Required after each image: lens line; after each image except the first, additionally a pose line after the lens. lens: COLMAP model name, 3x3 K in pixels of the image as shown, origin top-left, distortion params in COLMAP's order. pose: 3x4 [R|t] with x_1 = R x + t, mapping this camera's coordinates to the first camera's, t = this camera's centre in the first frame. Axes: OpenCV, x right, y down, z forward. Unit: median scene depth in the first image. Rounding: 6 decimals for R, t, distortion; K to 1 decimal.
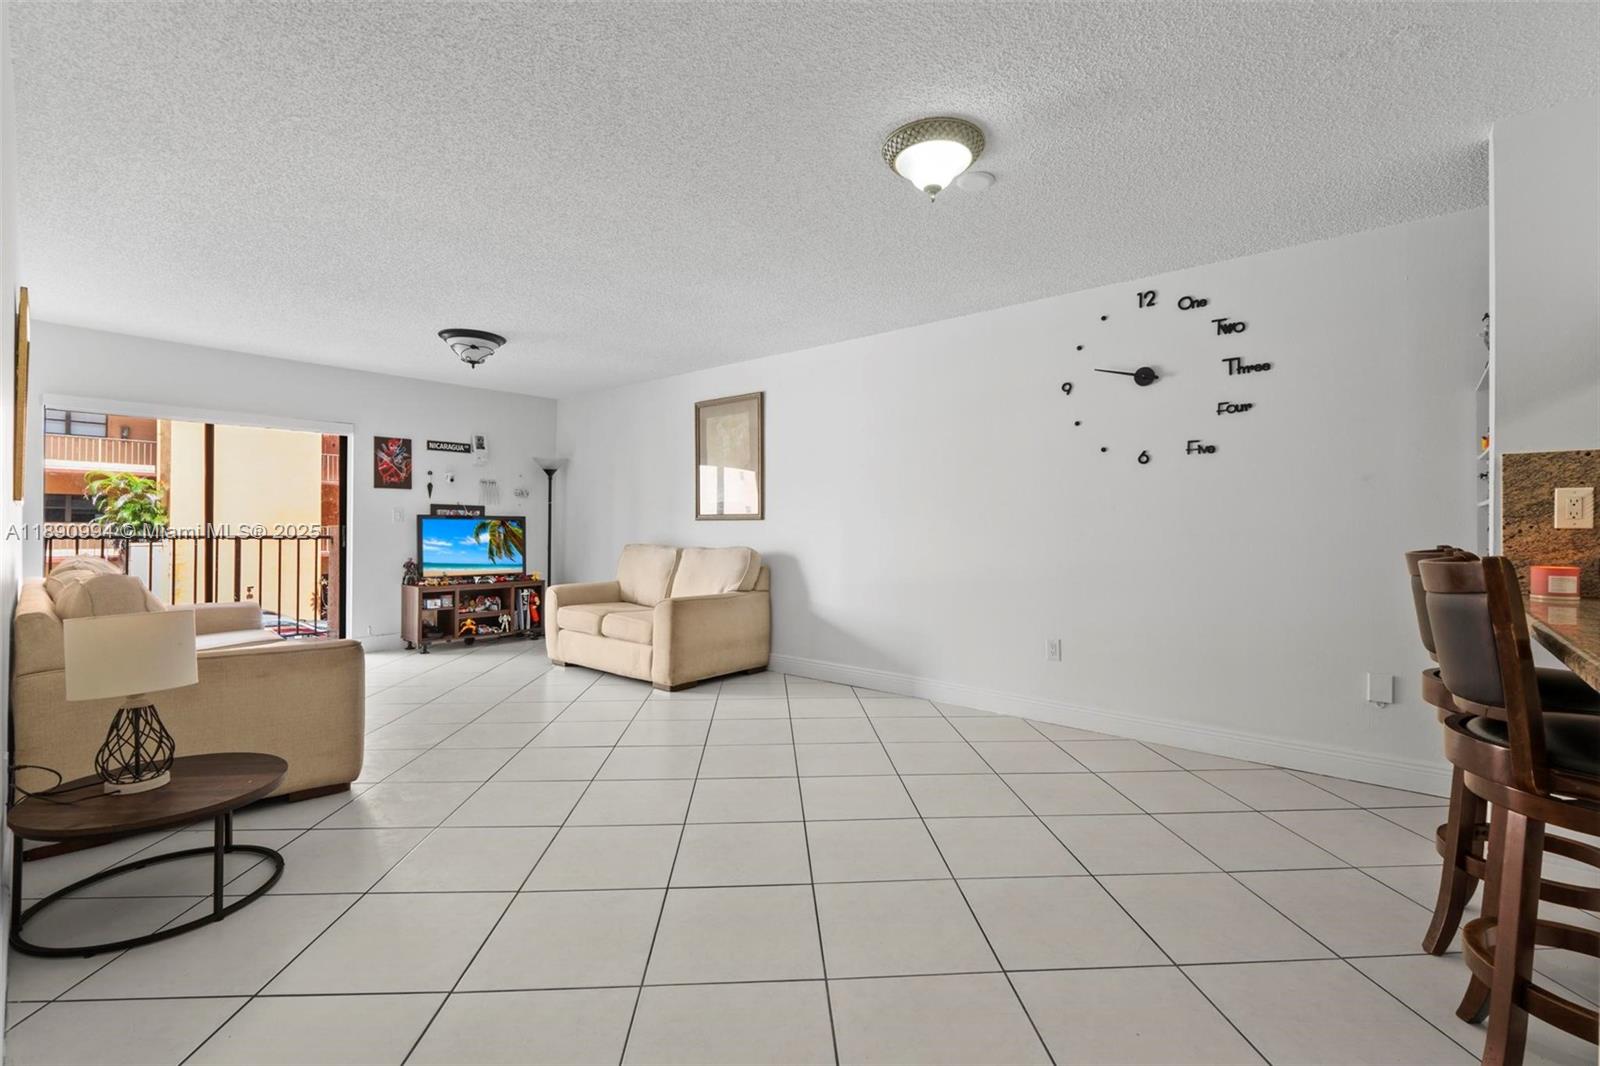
lens RADIAL K [[685.4, 0, 809.7], [0, 685.4, 529.1], [0, 0, 1]] dist [-0.004575, 0.000222]
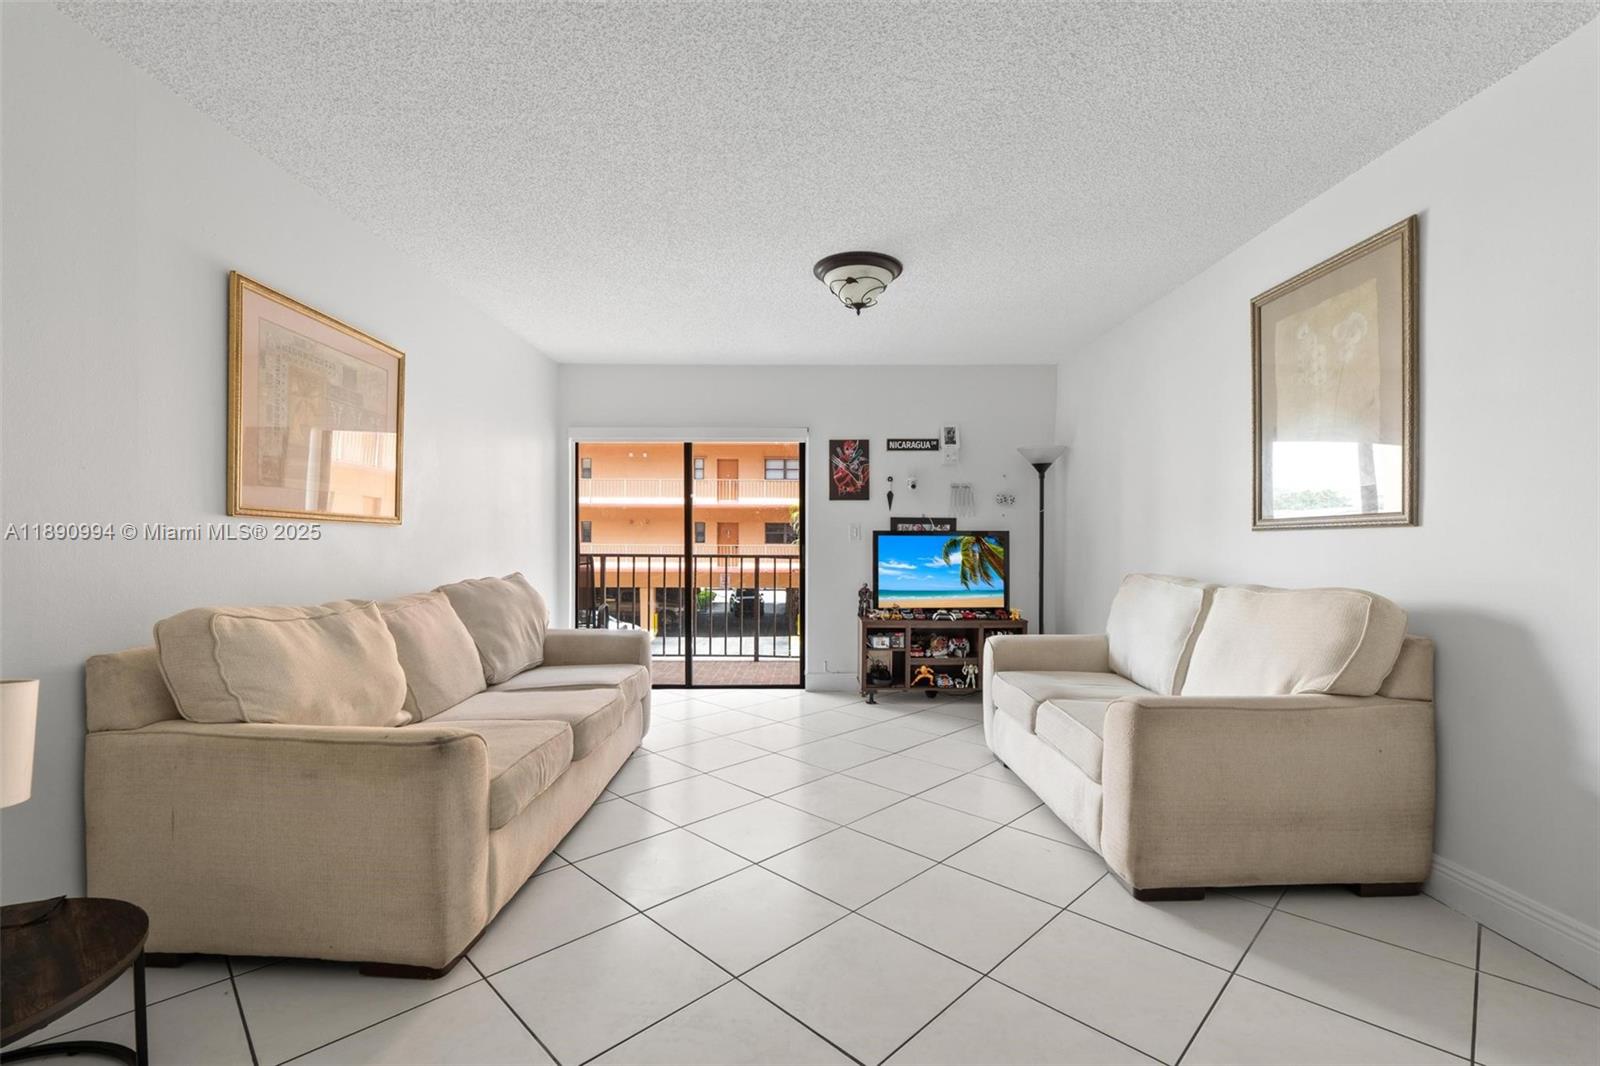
lens RADIAL K [[685.4, 0, 830.4], [0, 685.4, 553.6], [0, 0, 1]] dist [-0.004575, 0.000222]
pose [[0.668511, 0.004722, -0.743687, 0.002190], [0.002420, 0.999961, 0.008525, -0.000720], [0.743698, -0.007499, 0.668473, 0.419542]]
